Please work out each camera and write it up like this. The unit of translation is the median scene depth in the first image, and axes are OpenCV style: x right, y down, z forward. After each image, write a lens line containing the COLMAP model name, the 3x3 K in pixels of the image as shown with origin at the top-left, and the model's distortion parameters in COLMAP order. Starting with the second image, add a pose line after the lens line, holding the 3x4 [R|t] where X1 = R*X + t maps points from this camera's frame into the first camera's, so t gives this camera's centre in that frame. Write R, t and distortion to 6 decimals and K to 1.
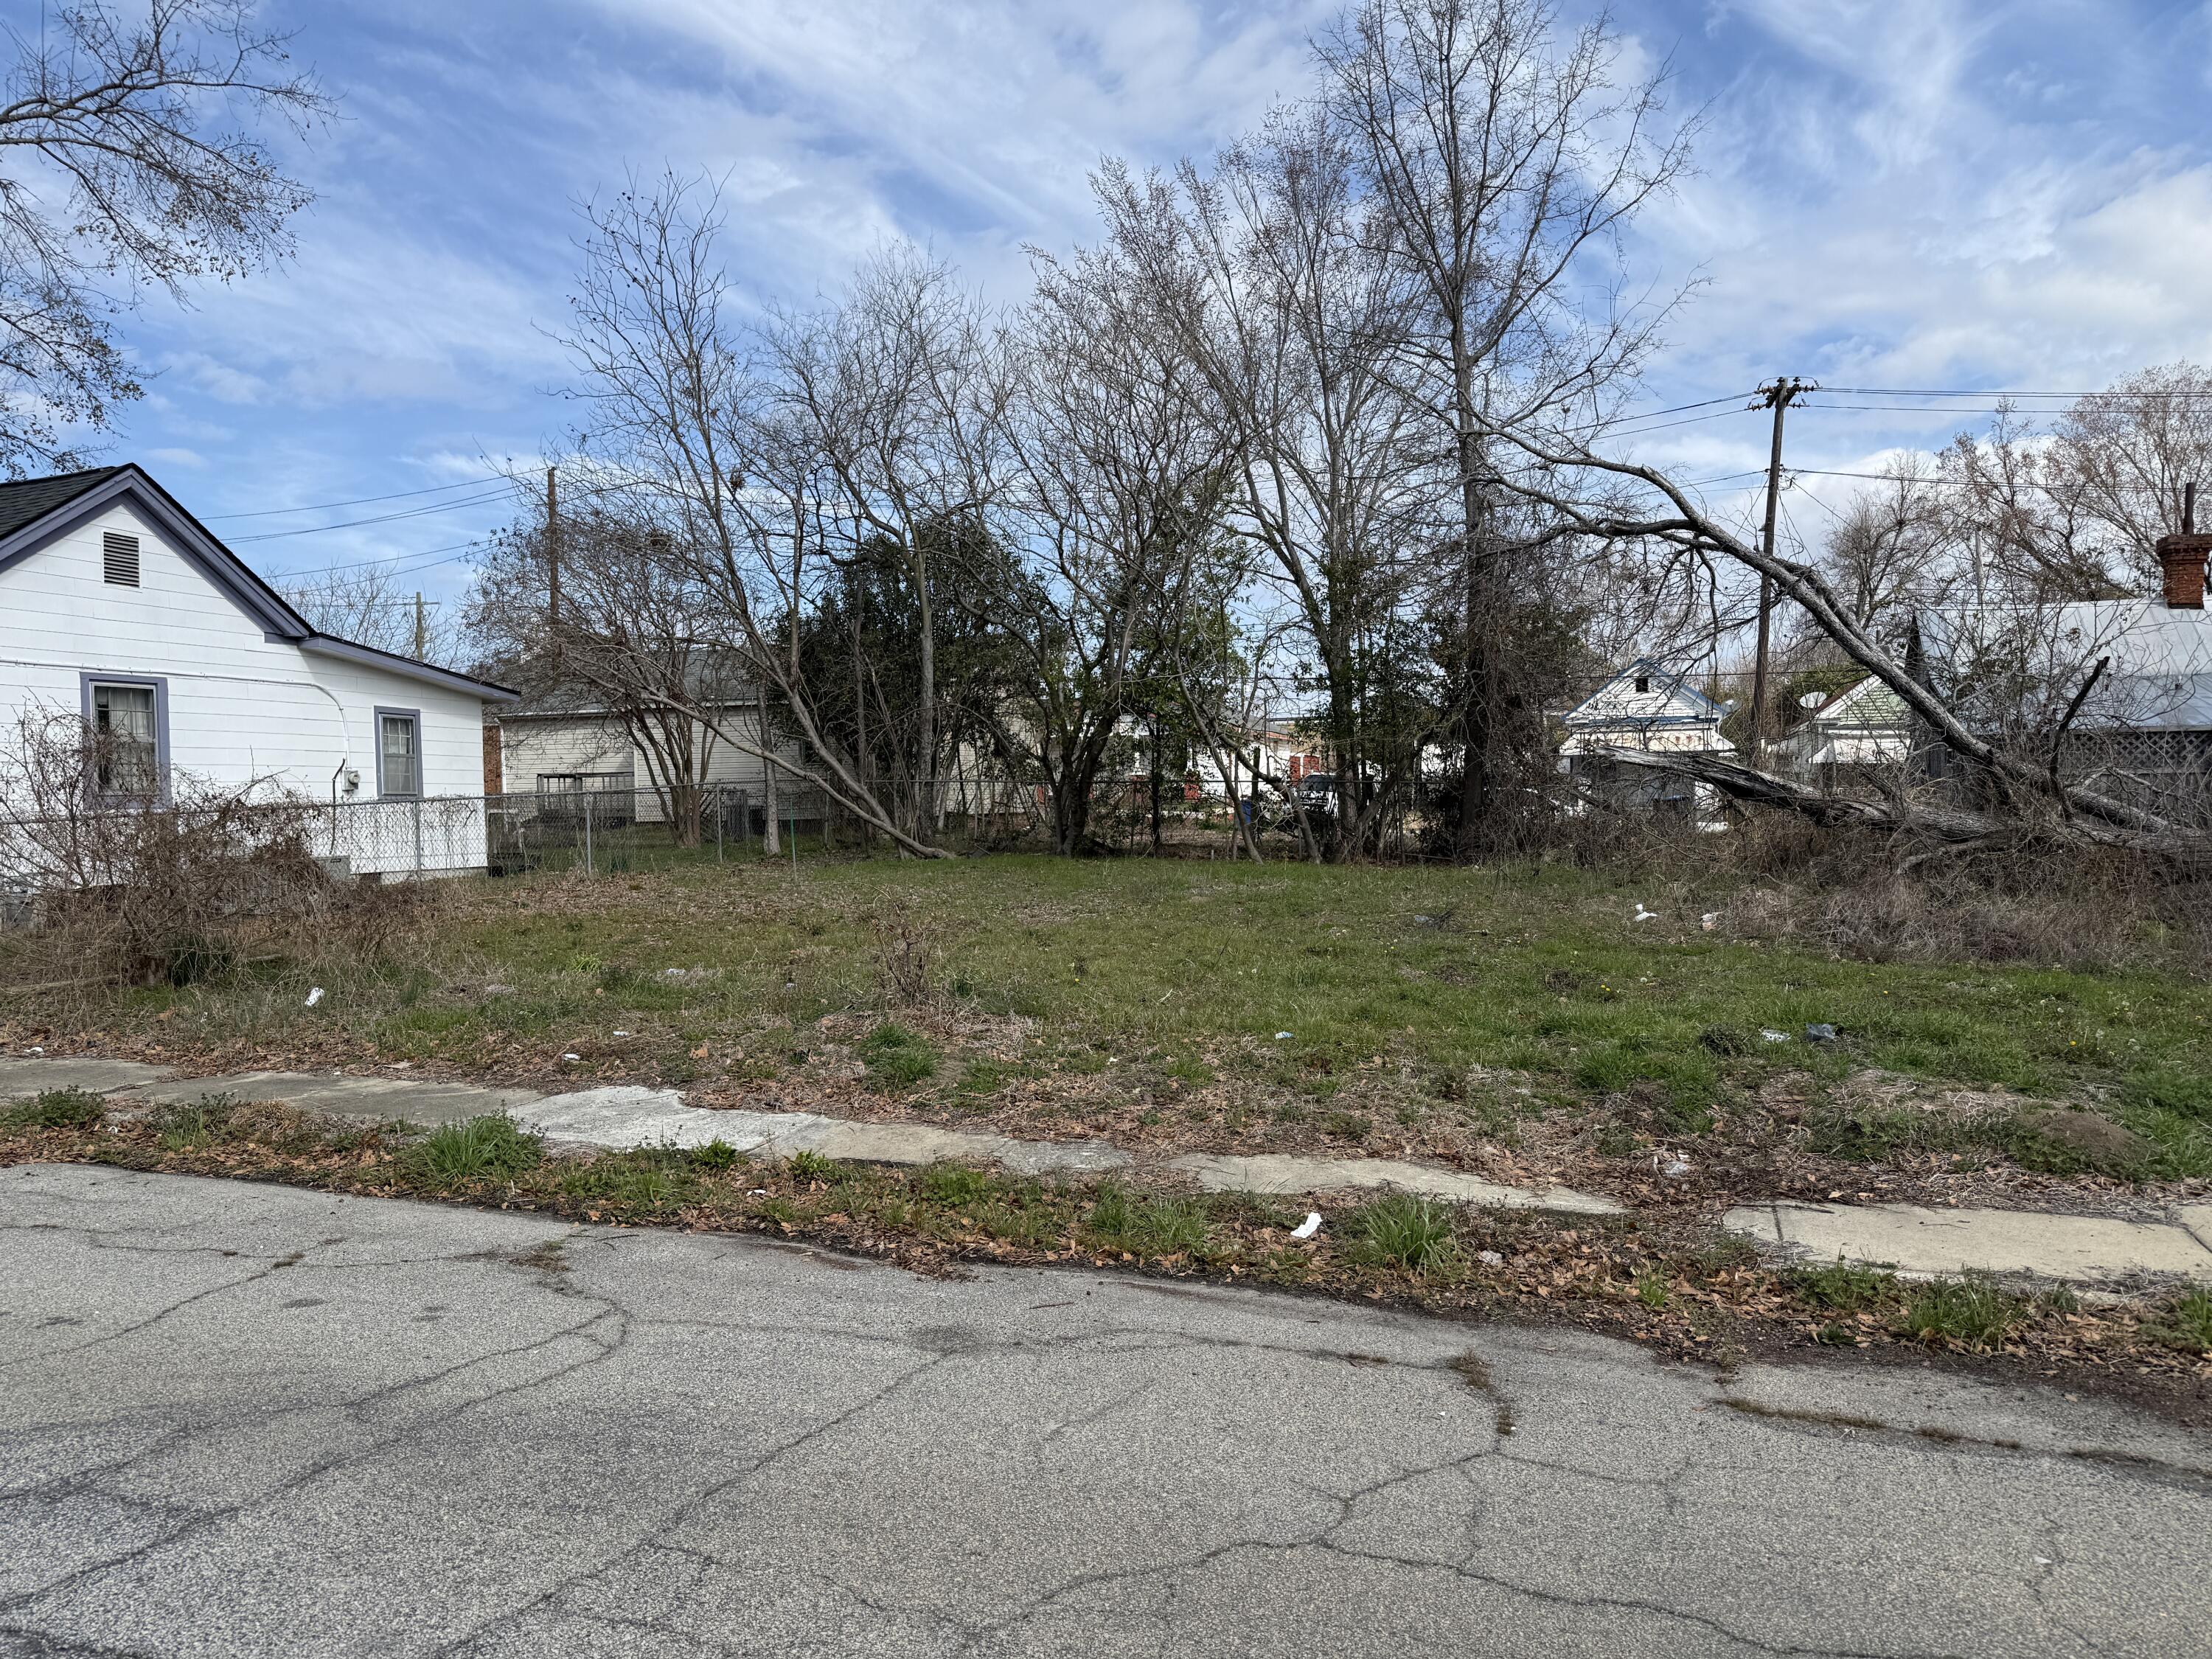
lens RADIAL K [[1570.7, 0, 1106.0], [0, 1570.7, 829.5], [0, 0, 1]] dist [0.050656, -0.066974]
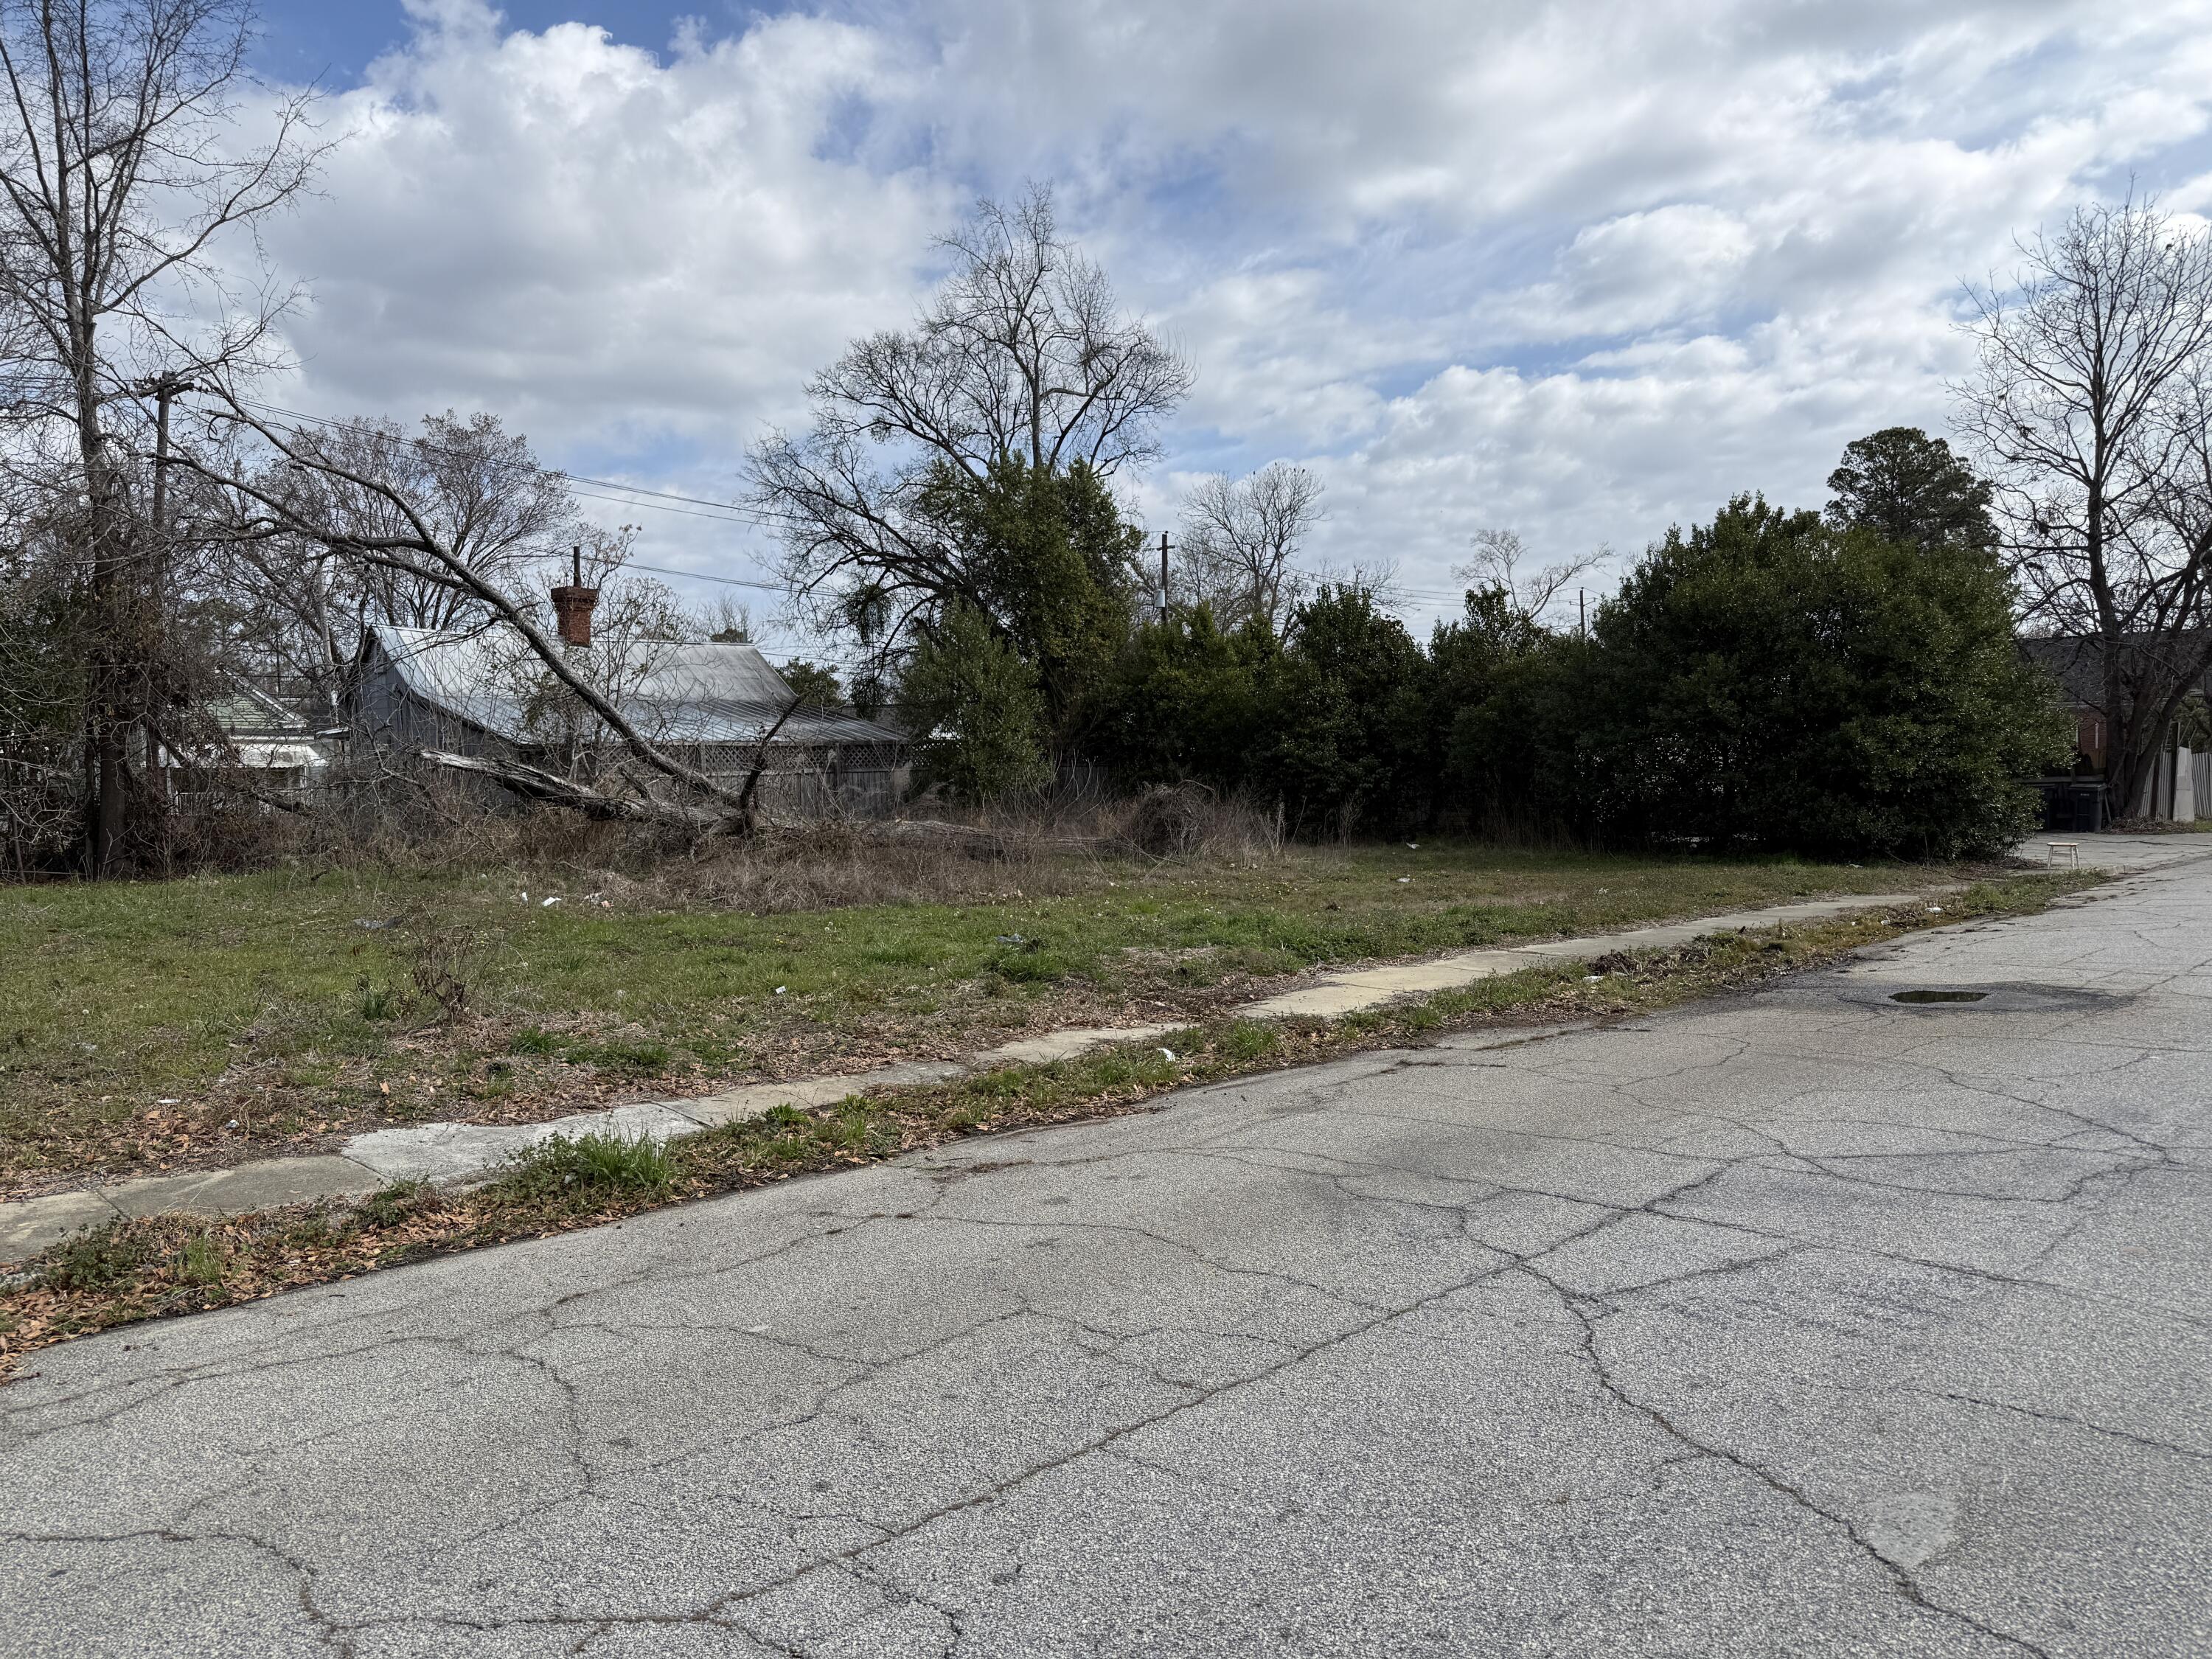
lens RADIAL K [[1550.9, 0, 1106.0], [0, 1550.9, 829.5], [0, 0, 1]] dist [0.111760, -0.137834]
pose [[0.431623, -0.030338, 0.901544, -0.391374], [0.036077, 0.999215, 0.016353, -0.000501], [-0.901332, 0.025467, 0.432379, 0.118375]]
